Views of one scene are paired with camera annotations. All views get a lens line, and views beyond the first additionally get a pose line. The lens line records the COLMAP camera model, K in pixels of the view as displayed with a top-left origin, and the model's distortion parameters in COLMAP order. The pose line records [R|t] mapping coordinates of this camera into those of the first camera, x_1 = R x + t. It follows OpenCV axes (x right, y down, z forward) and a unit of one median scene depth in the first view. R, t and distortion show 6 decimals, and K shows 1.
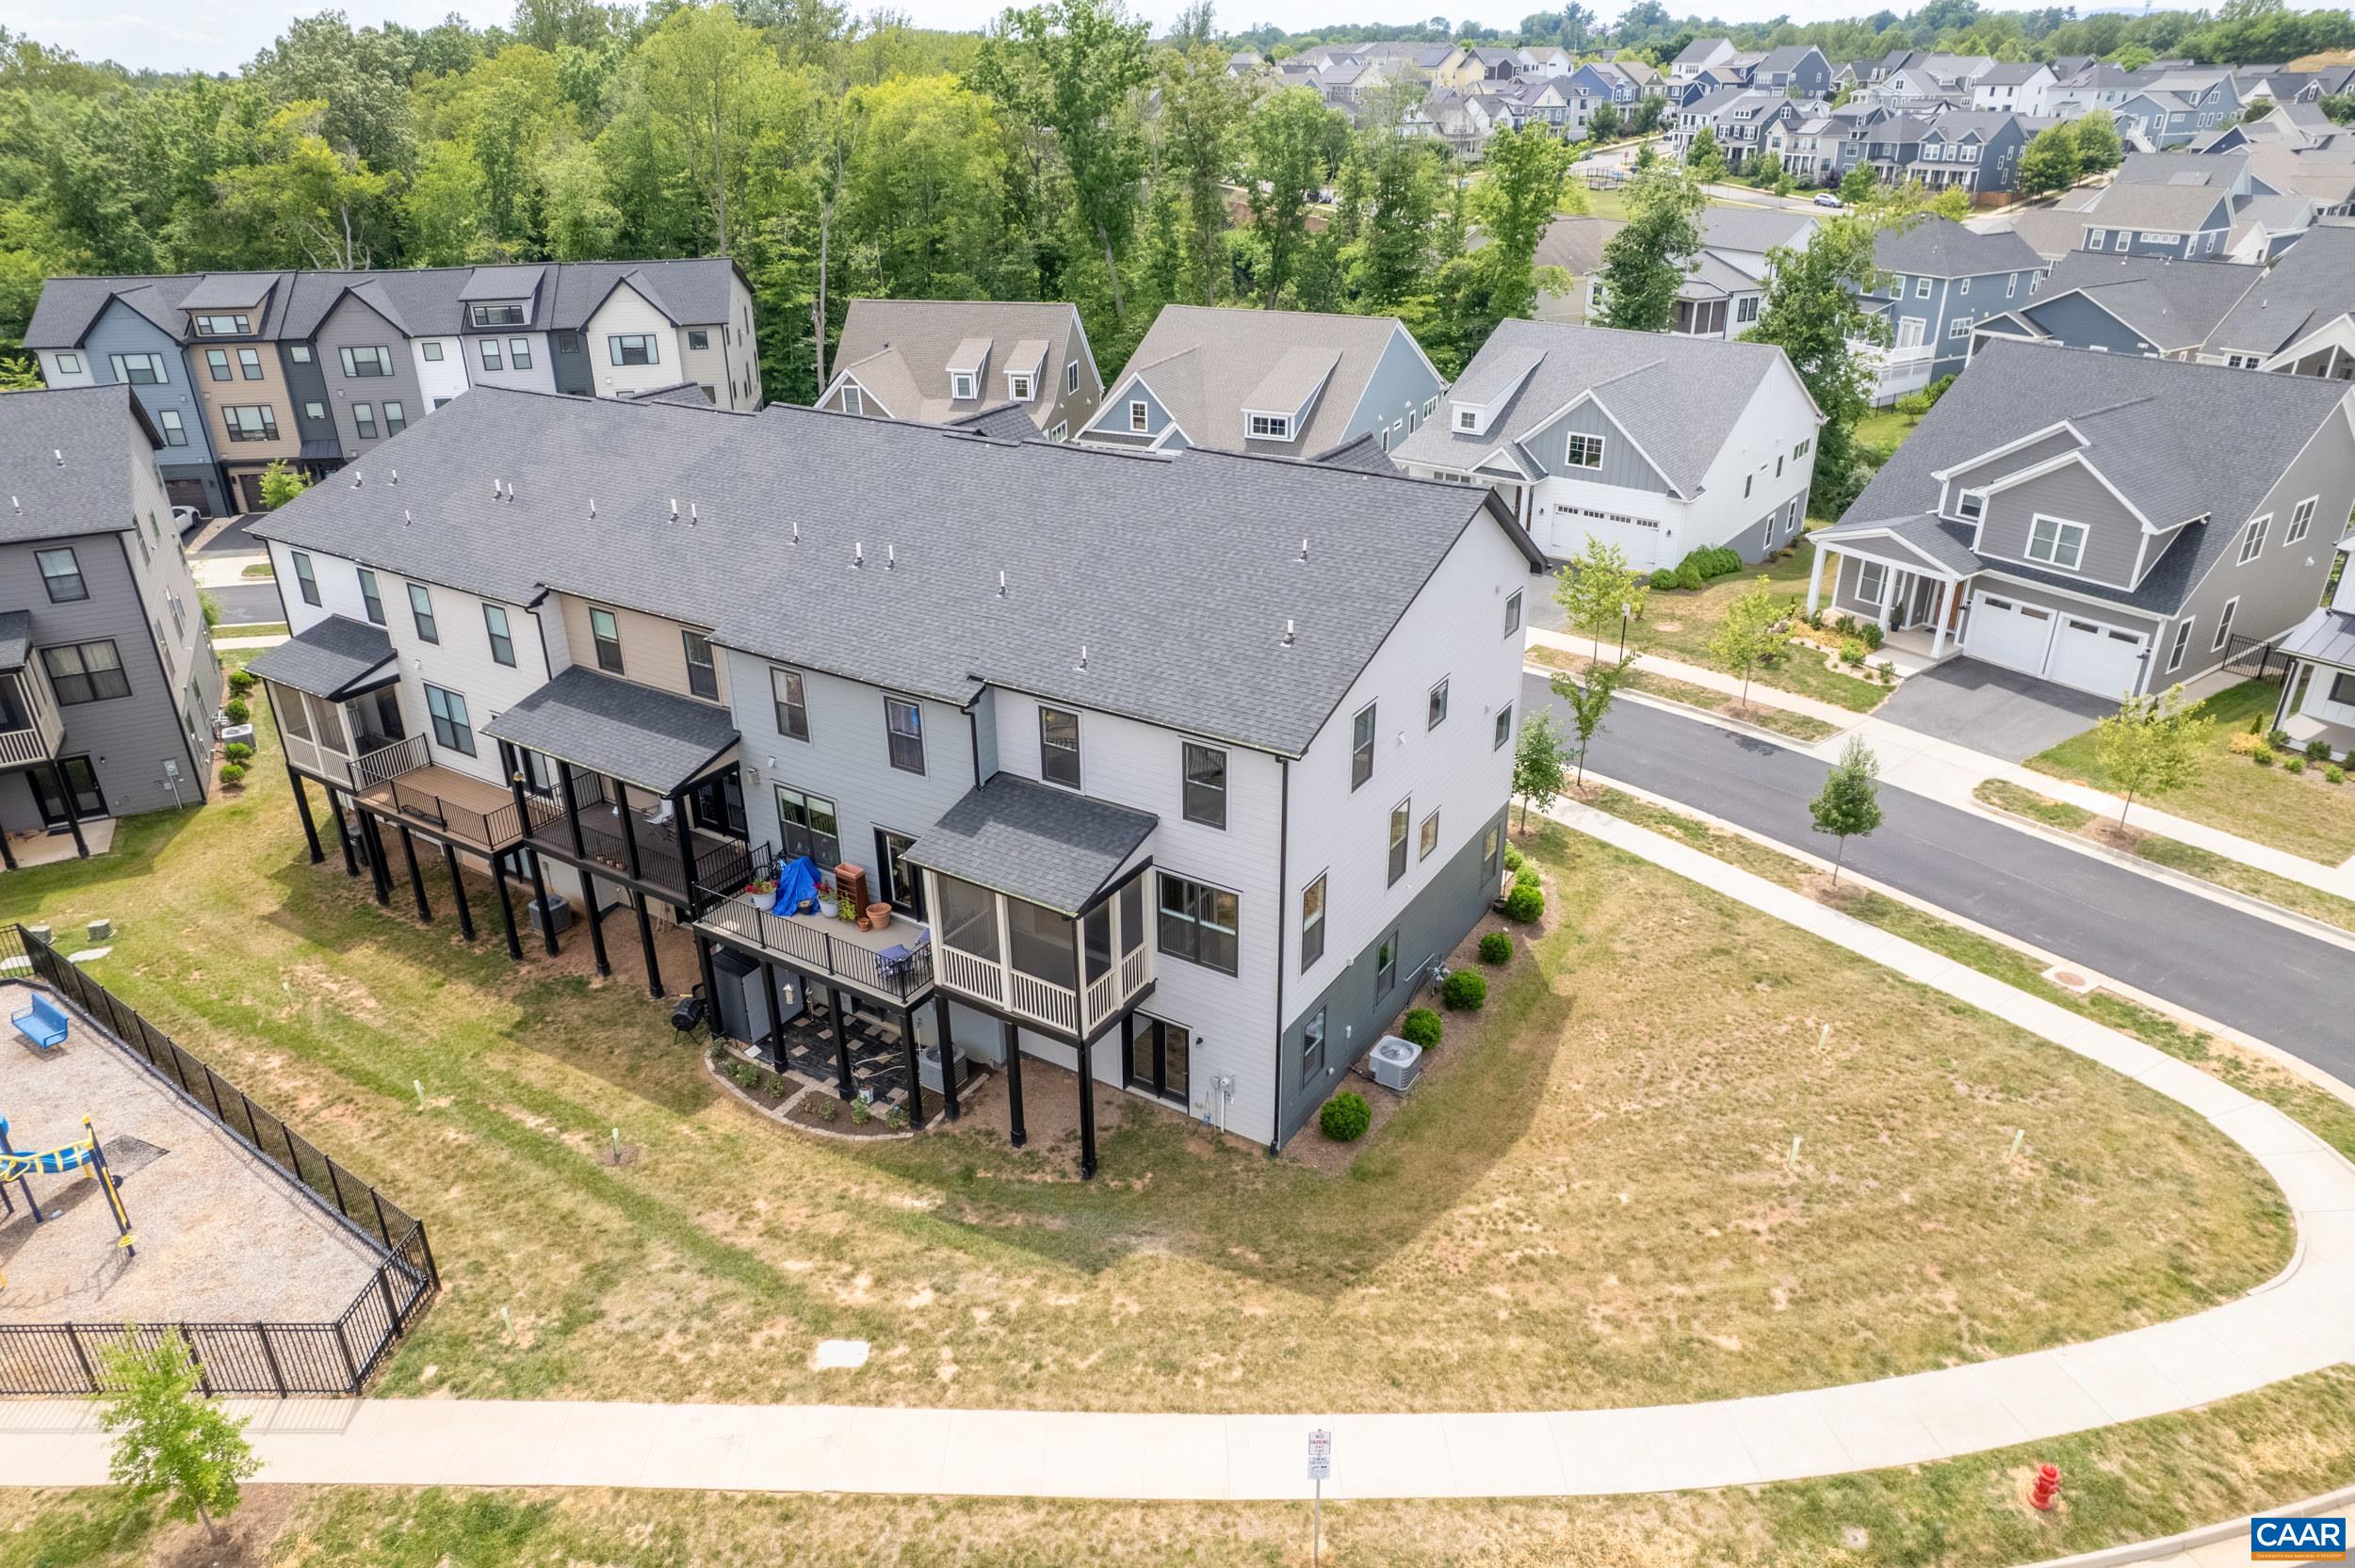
lens RADIAL K [[1510.4, 0, 1183.3], [0, 1510.4, 777.4], [0, 0, 1]] dist [-0.082170, 0.073758]
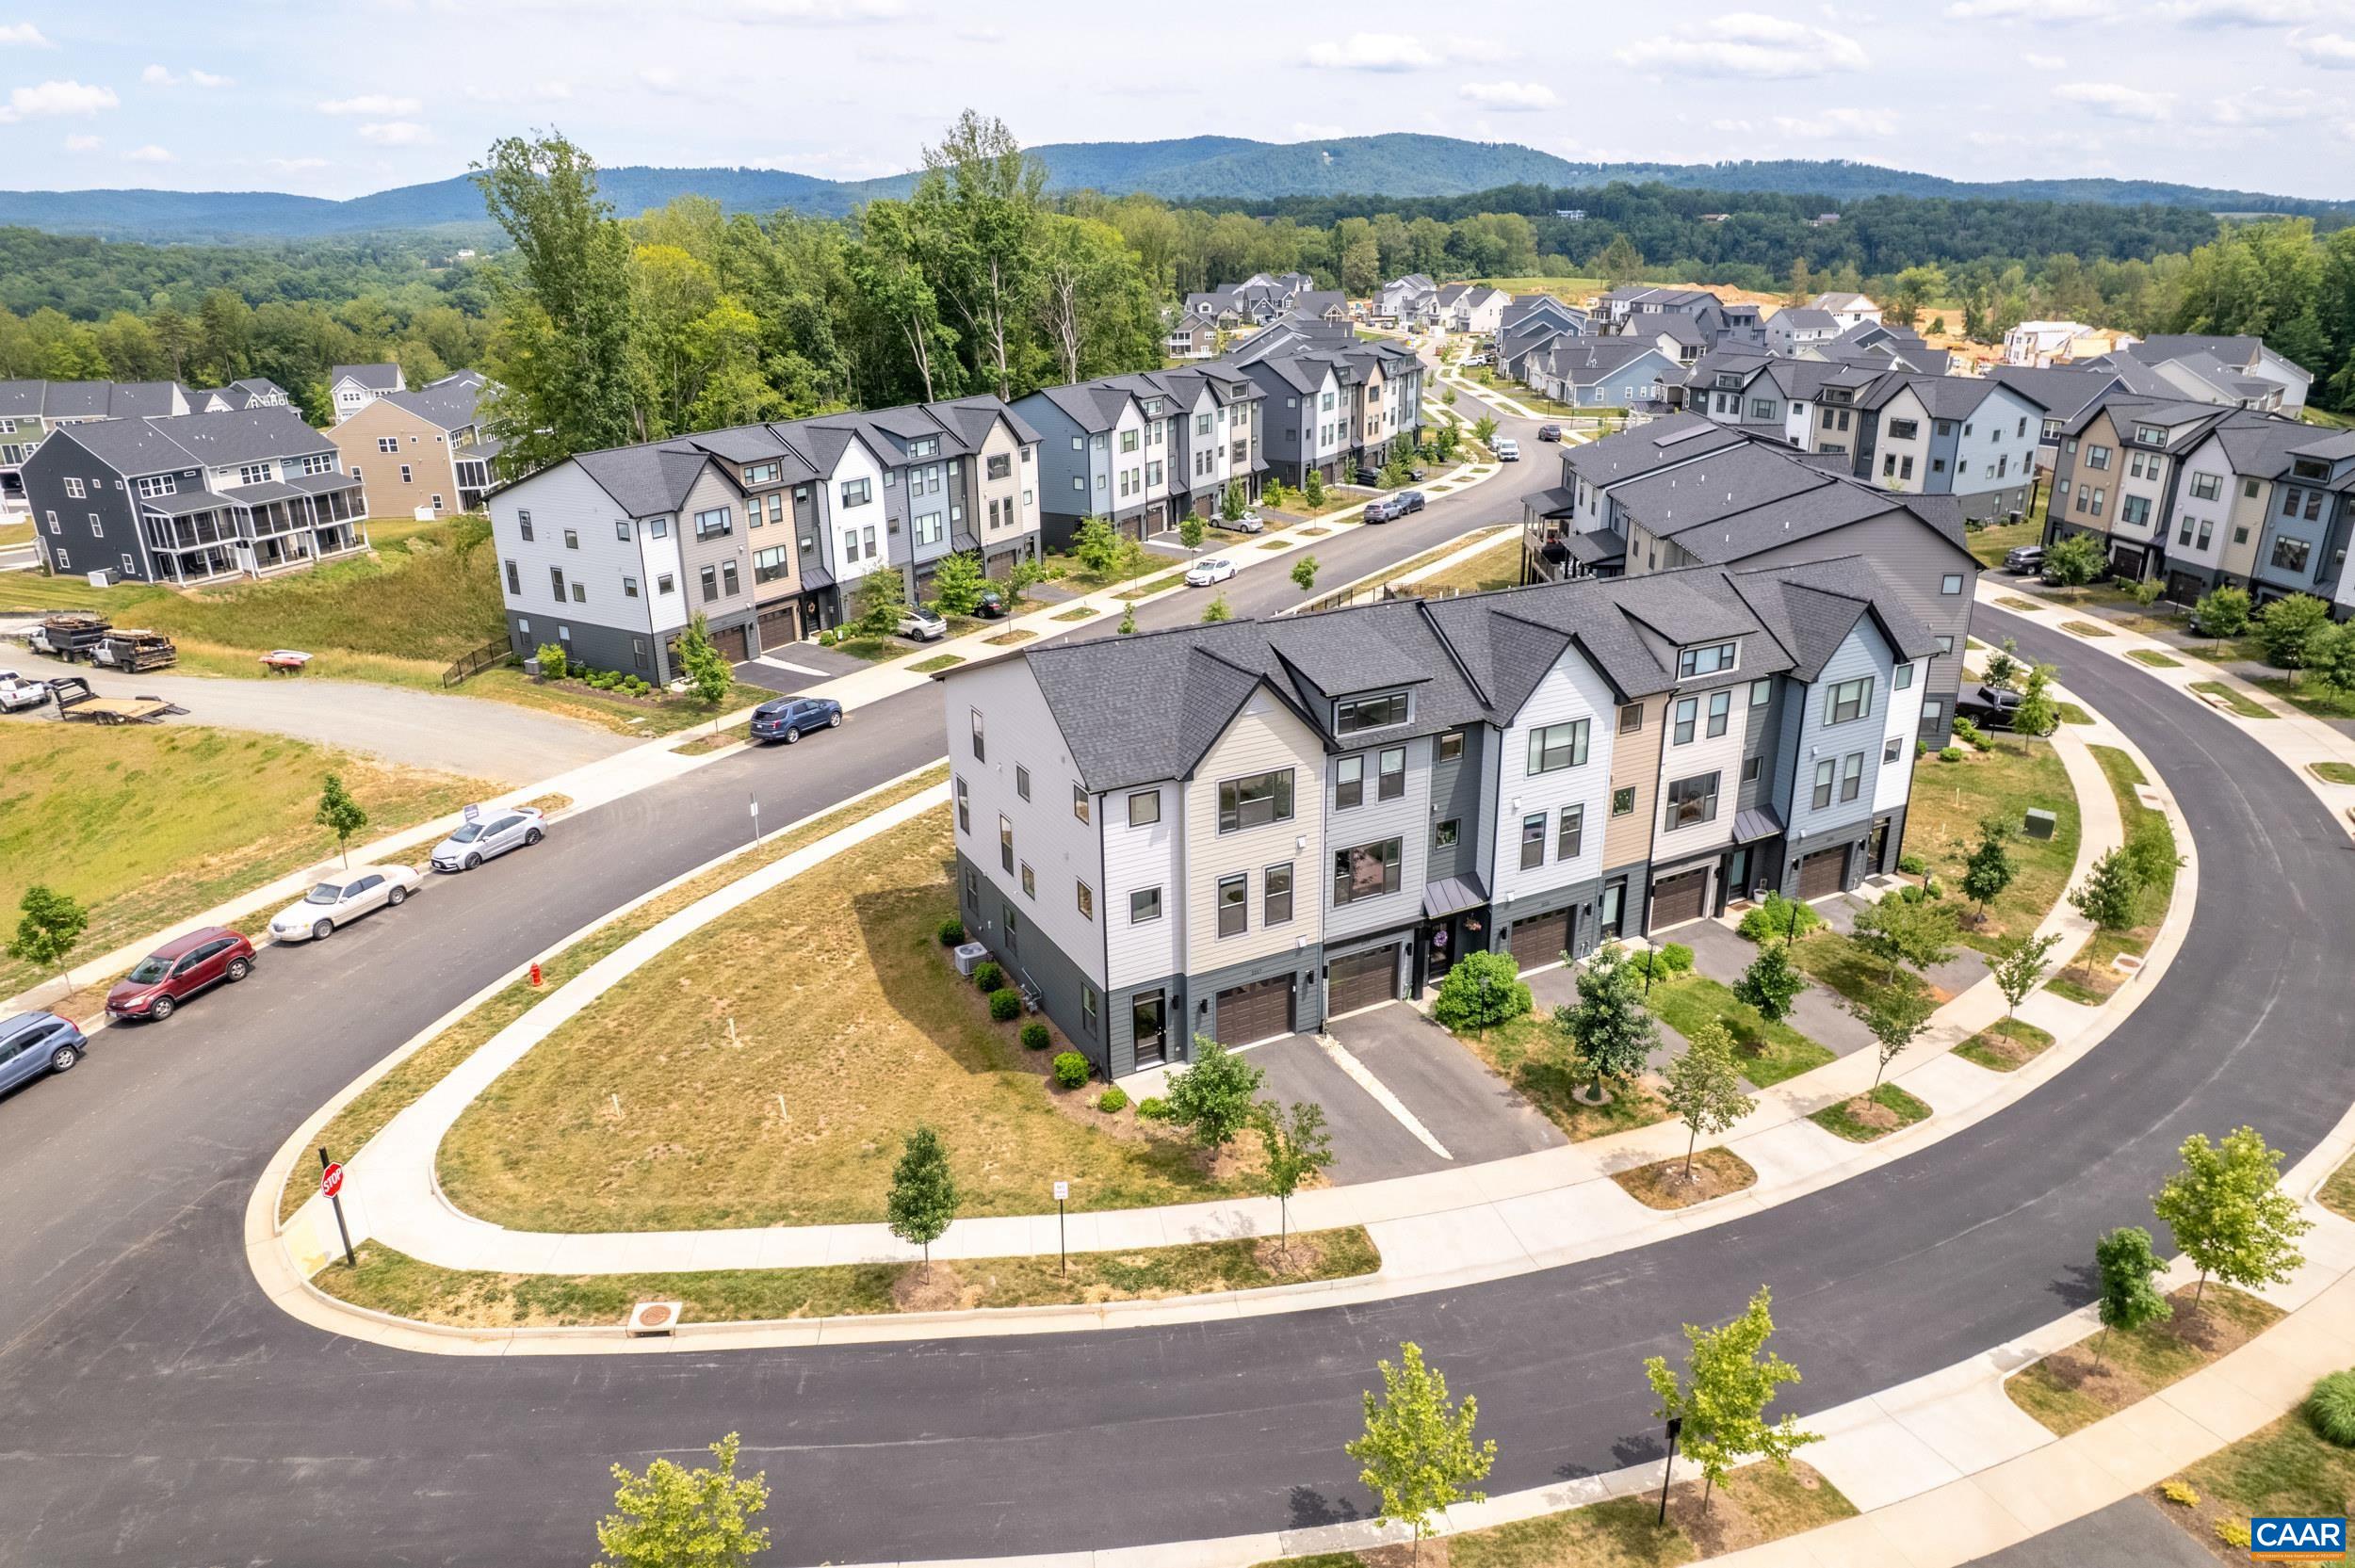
lens RADIAL K [[1510.4, 0, 1183.3], [0, 1510.4, 777.4], [0, 0, 1]] dist [-0.082170, 0.073758]
pose [[-0.499520, 0.311306, -0.808436, 1.206476], [-0.355316, 0.777473, 0.518927, -0.819092], [0.790082, 0.546465, -0.277752, 1.485185]]
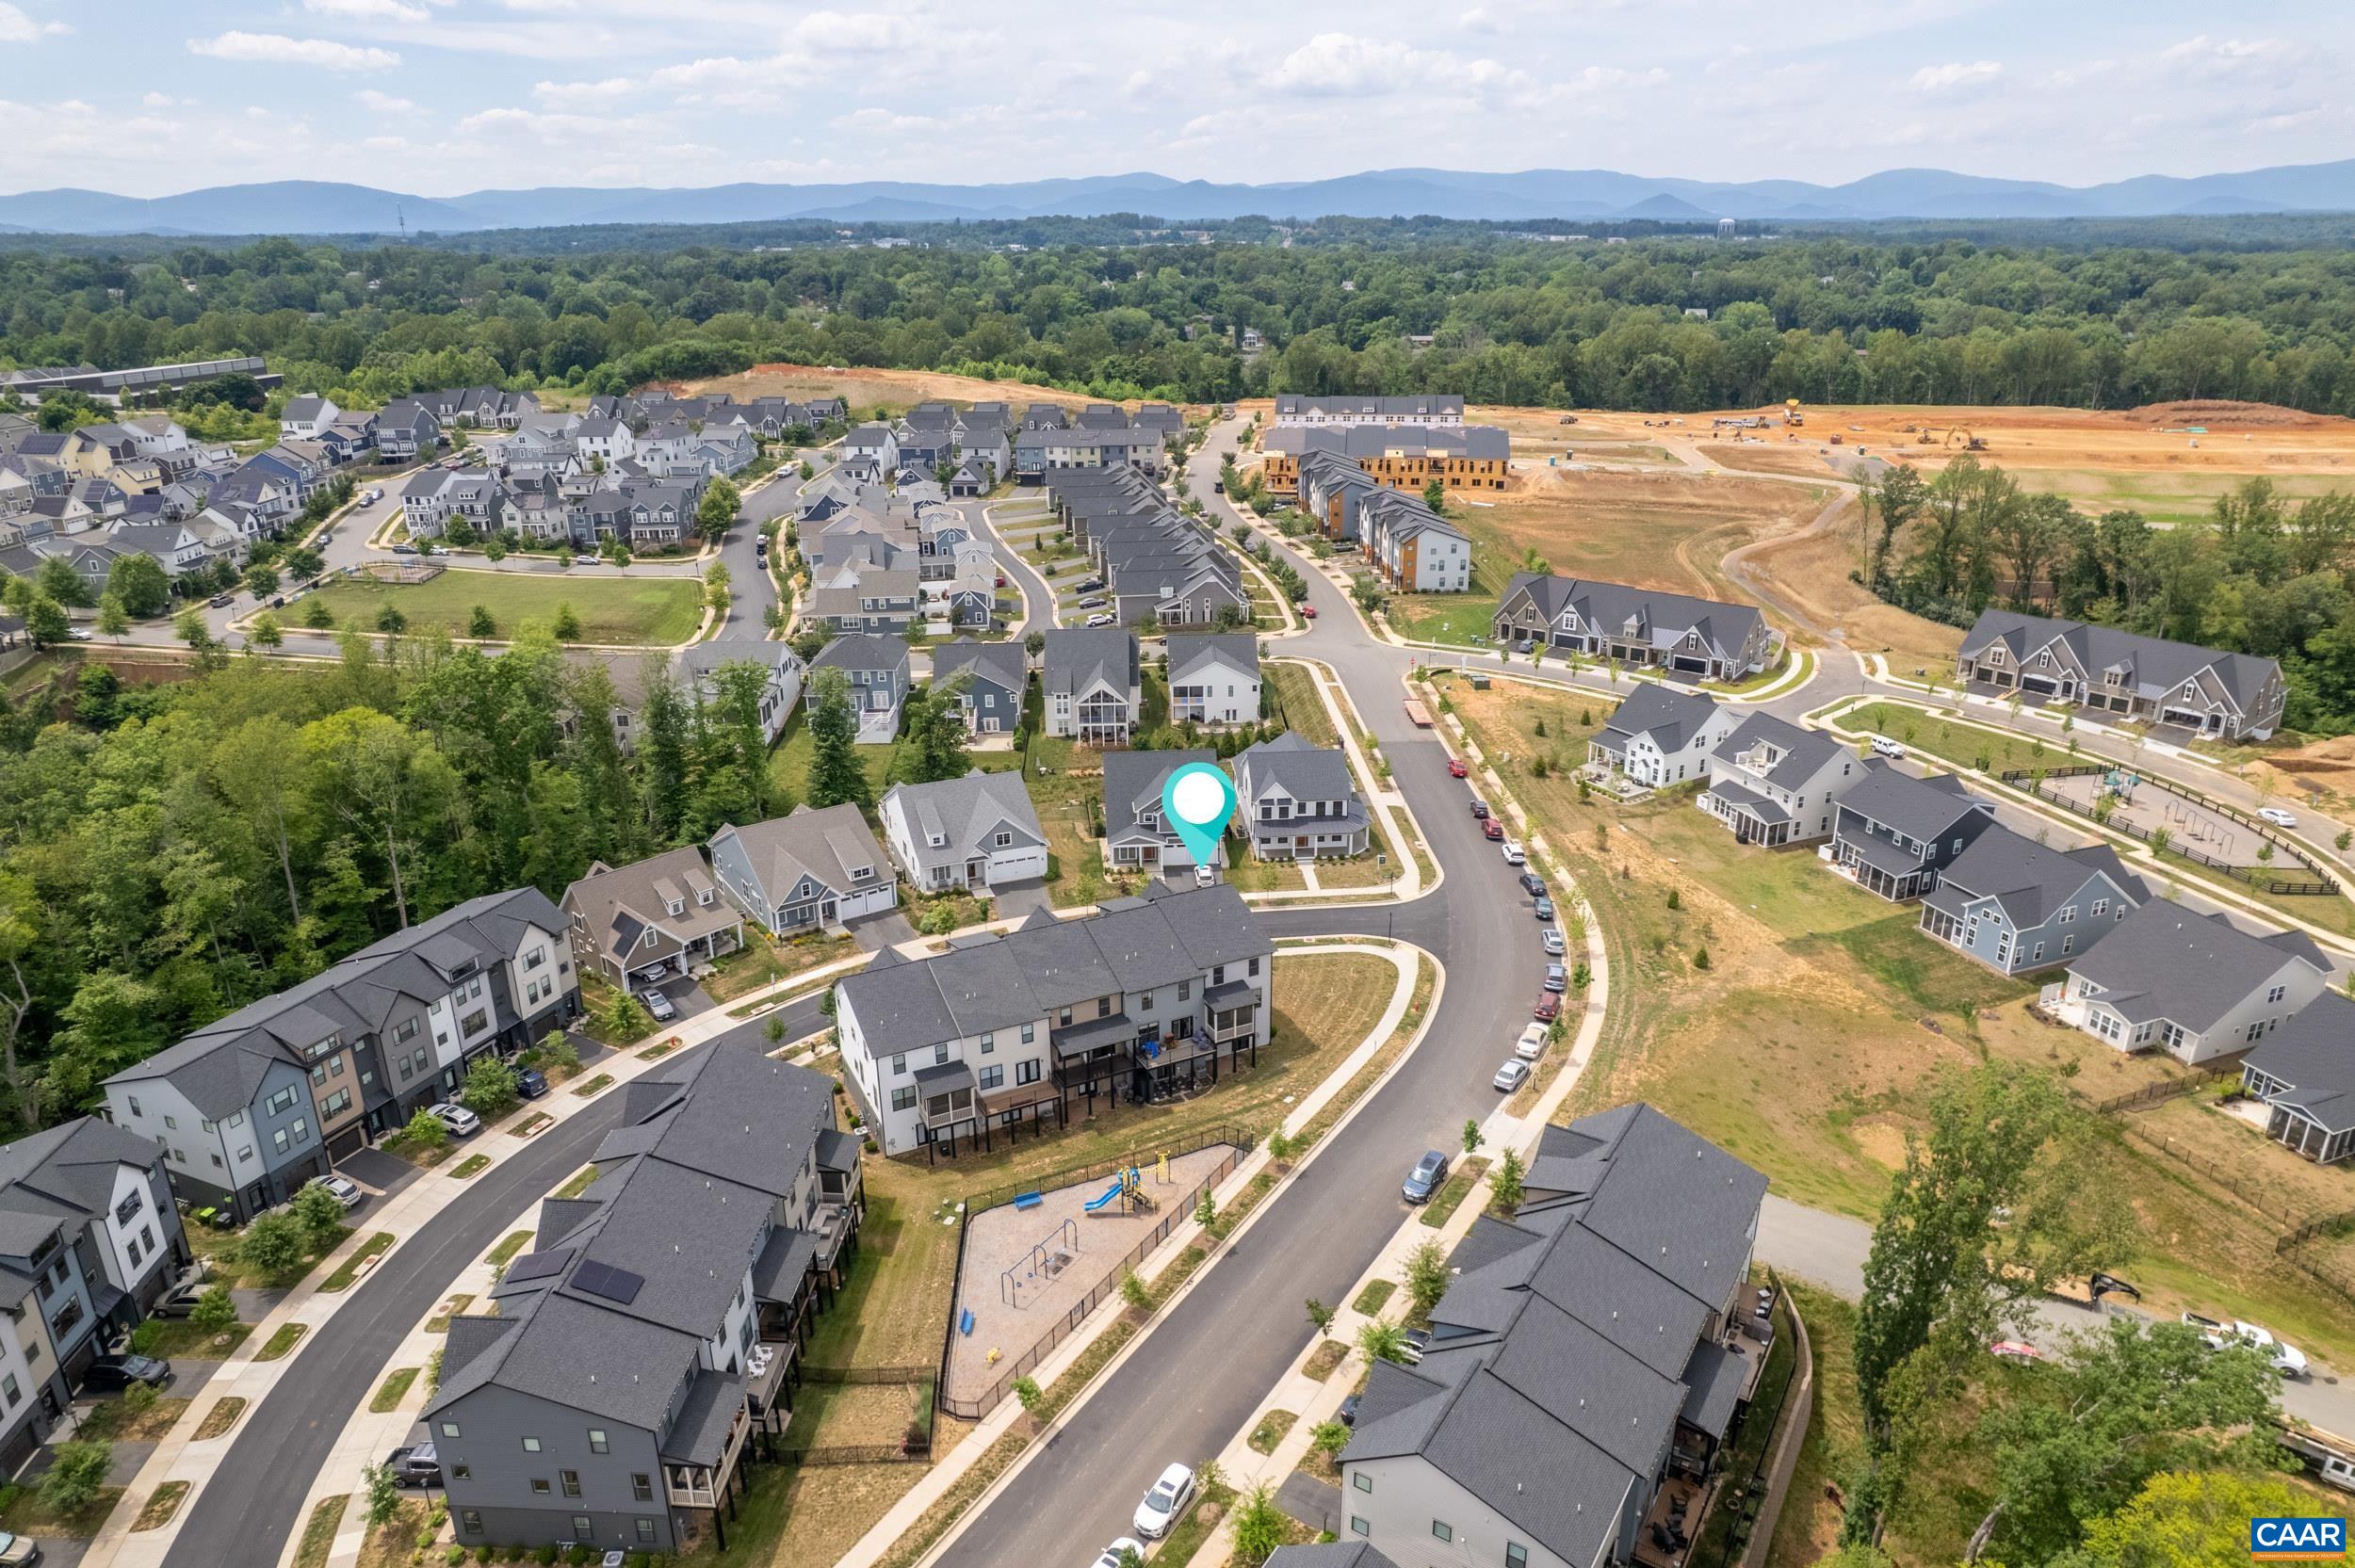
lens RADIAL K [[1510.4, 0, 1183.3], [0, 1510.4, 777.4], [0, 0, 1]] dist [-0.082170, 0.073758]
pose [[0.523003, -0.295284, 0.799547, -3.008026], [0.369419, 0.923913, 0.099569, -0.890085], [-0.768113, 0.243293, 0.592293, -1.400133]]
